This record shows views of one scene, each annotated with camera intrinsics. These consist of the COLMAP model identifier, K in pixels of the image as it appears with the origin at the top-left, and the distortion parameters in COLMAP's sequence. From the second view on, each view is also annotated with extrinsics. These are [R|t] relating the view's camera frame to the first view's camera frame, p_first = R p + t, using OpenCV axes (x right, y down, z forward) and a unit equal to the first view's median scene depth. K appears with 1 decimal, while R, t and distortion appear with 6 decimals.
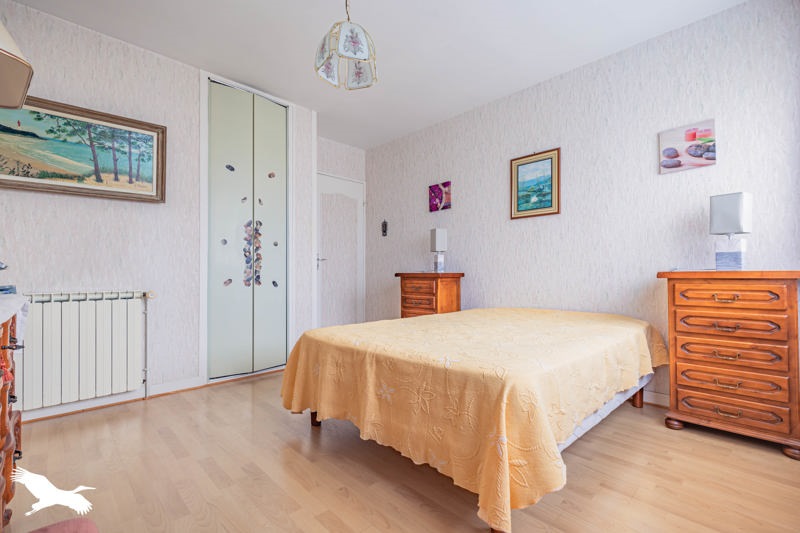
lens RADIAL K [[364.1, 0, 395.3], [0, 364.1, 268.2], [0, 0, 1]] dist [0.014075, 0.000088]
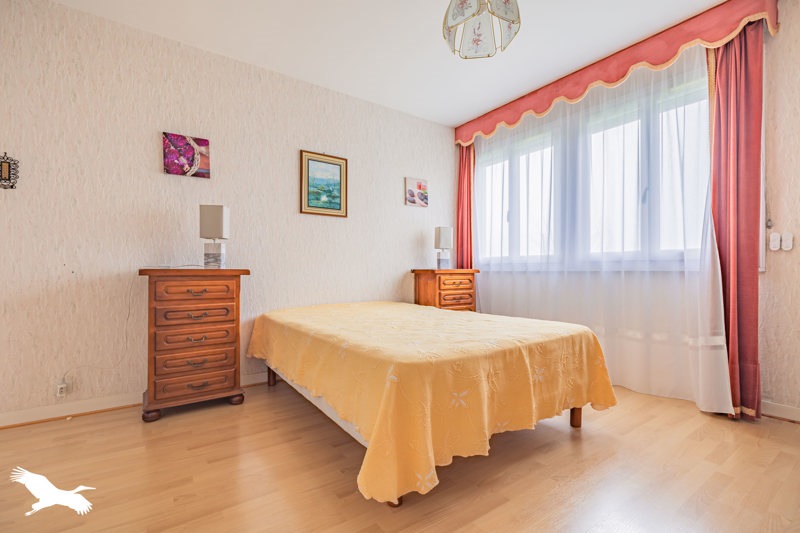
lens RADIAL K [[364.1, 0, 396.3], [0, 364.1, 269.2], [0, 0, 1]] dist [0.014075, 0.000088]
pose [[0.146510, 0.006074, 0.989191, -0.602146], [-0.014720, 0.999884, -0.003959, 0.012525], [-0.989100, -0.013981, 0.146582, 0.635664]]
